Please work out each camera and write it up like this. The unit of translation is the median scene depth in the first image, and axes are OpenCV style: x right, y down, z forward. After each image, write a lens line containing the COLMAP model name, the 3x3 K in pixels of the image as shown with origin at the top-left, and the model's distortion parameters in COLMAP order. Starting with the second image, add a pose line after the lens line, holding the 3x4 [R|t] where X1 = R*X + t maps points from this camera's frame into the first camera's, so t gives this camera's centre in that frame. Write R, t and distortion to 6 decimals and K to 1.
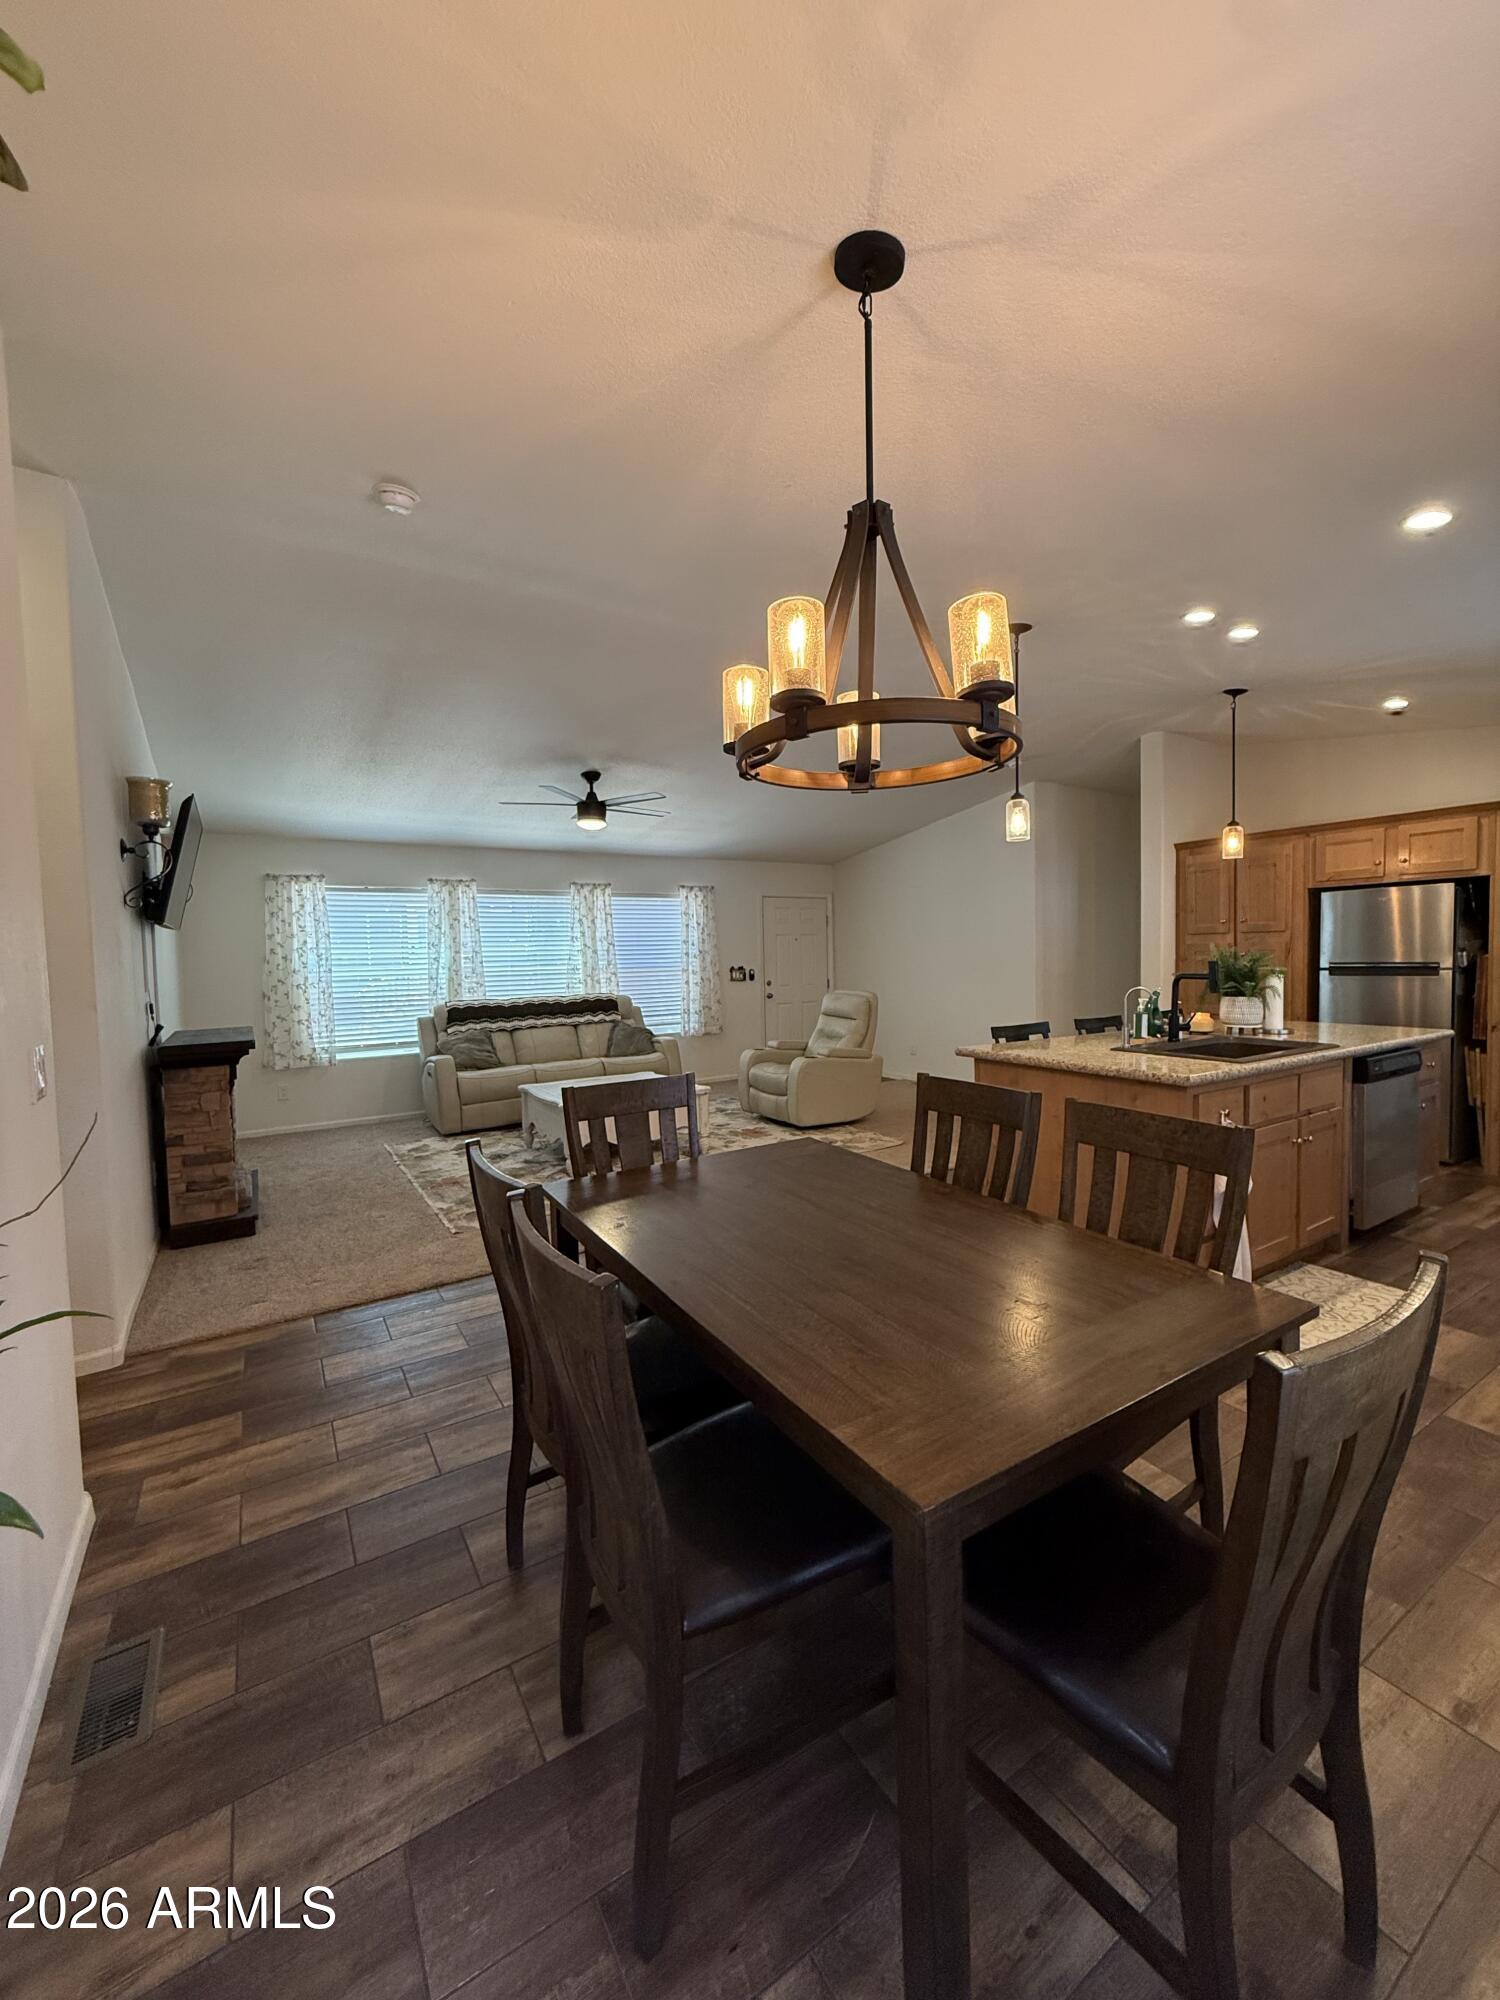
lens RADIAL K [[793.7, 0, 757.1], [0, 793.7, 992.1], [0, 0, 1]] dist [-0.002880, 0.000198]
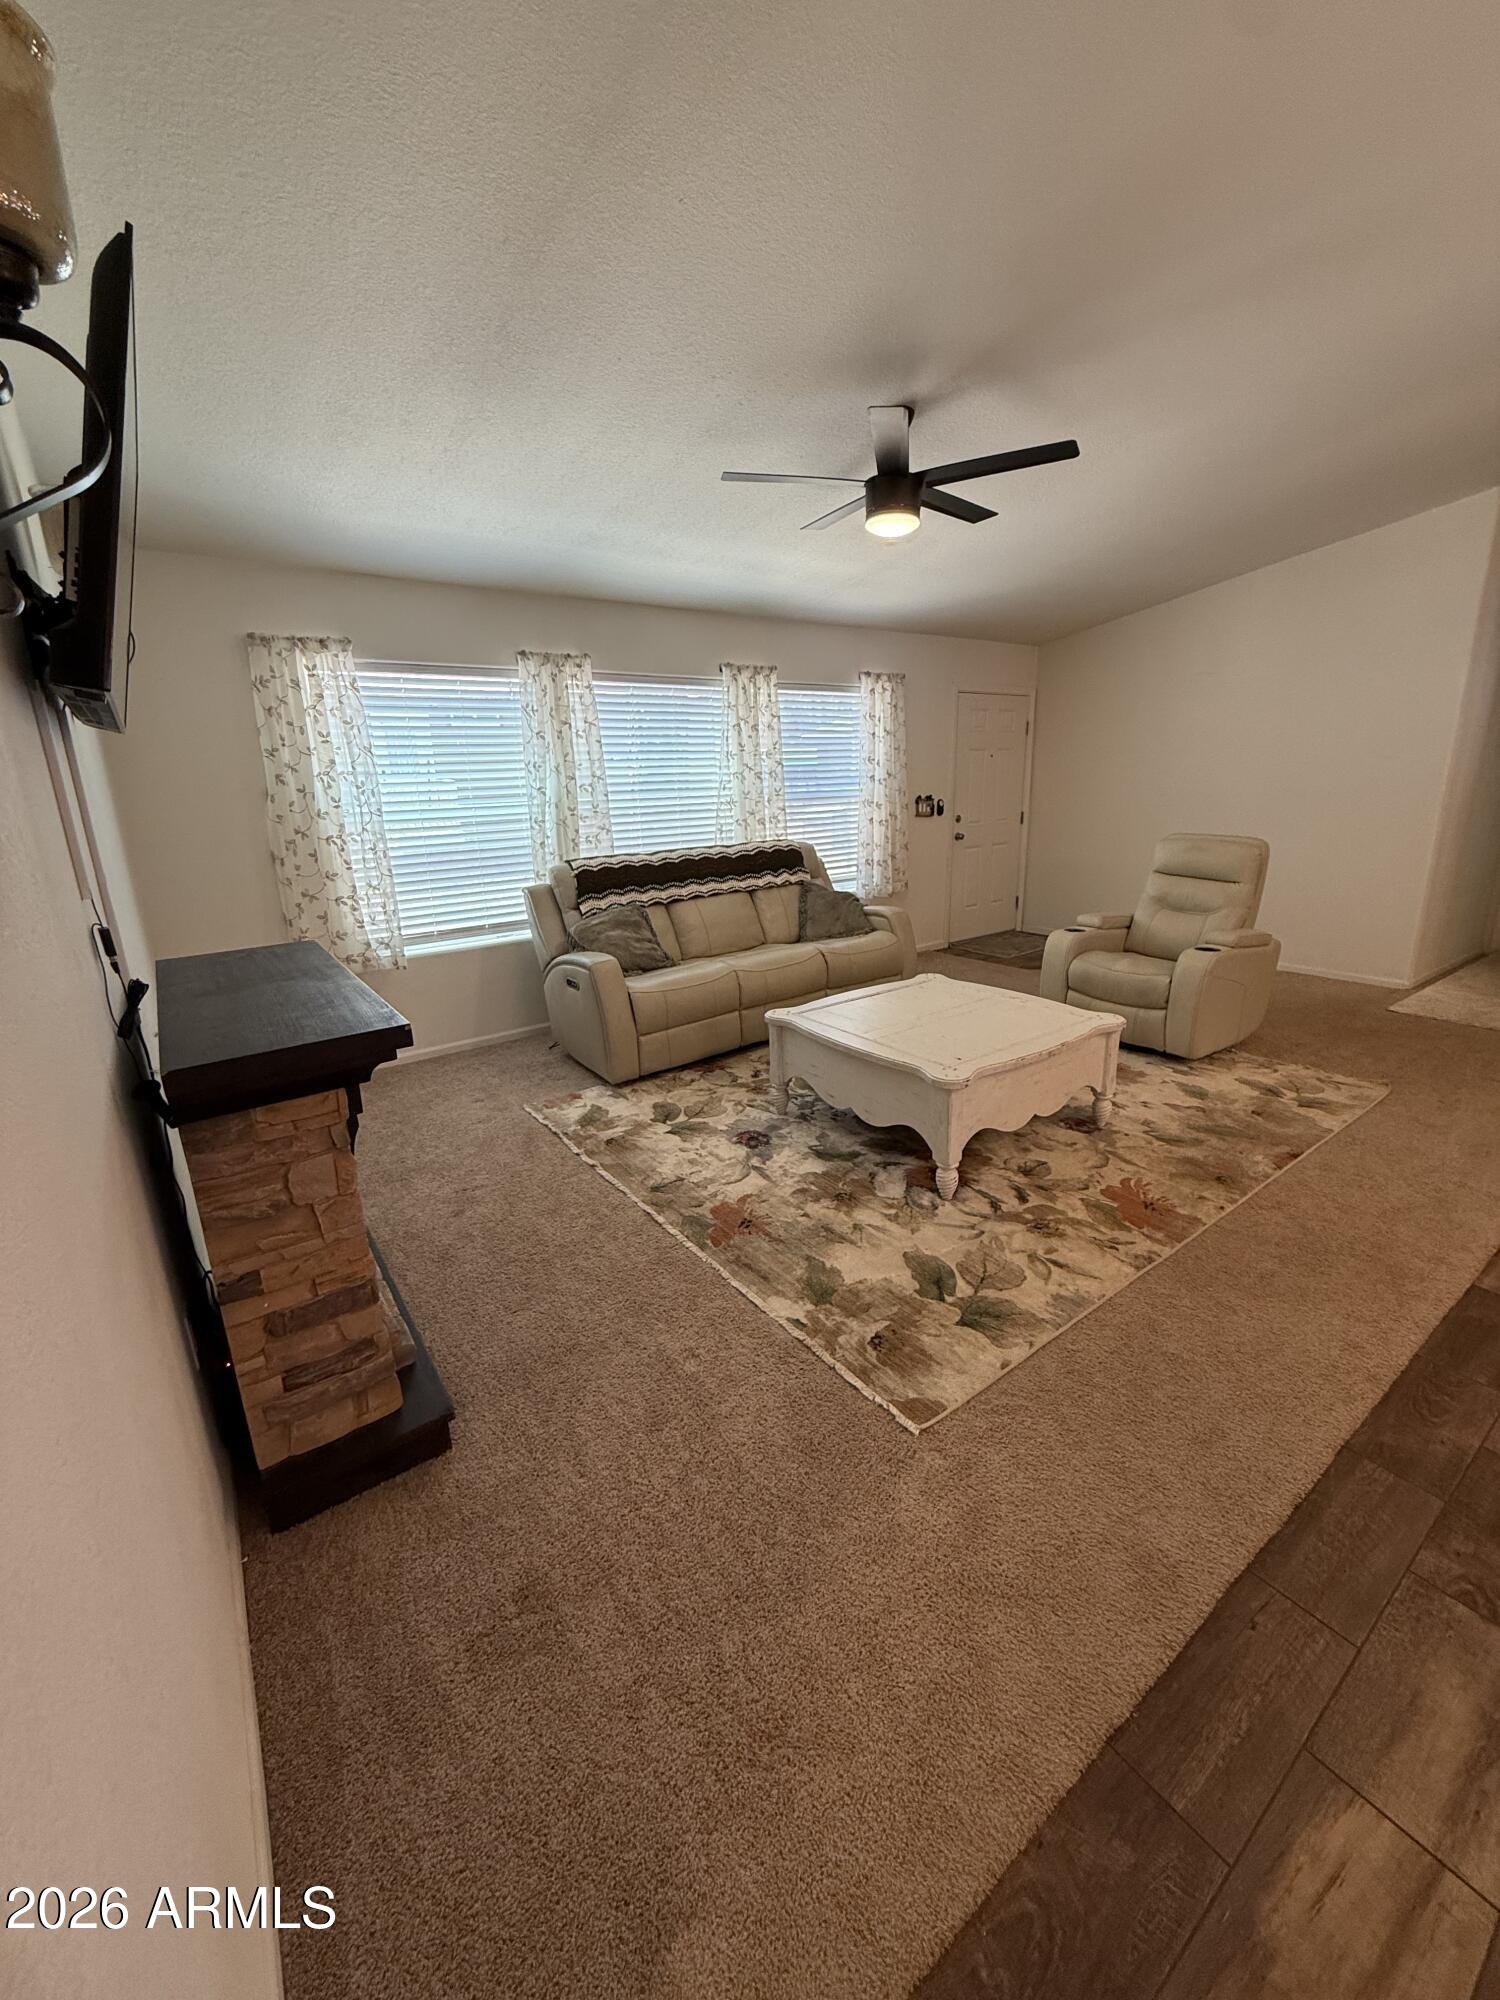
lens RADIAL K [[793.7, 0, 757.4], [0, 793.7, 991.8], [0, 0, 1]] dist [-0.002880, 0.000198]
pose [[0.997842, -0.024034, 0.061096, -0.288595], [0.010260, 0.976235, 0.216470, -0.020776], [-0.064847, -0.215376, 0.974376, 0.365860]]
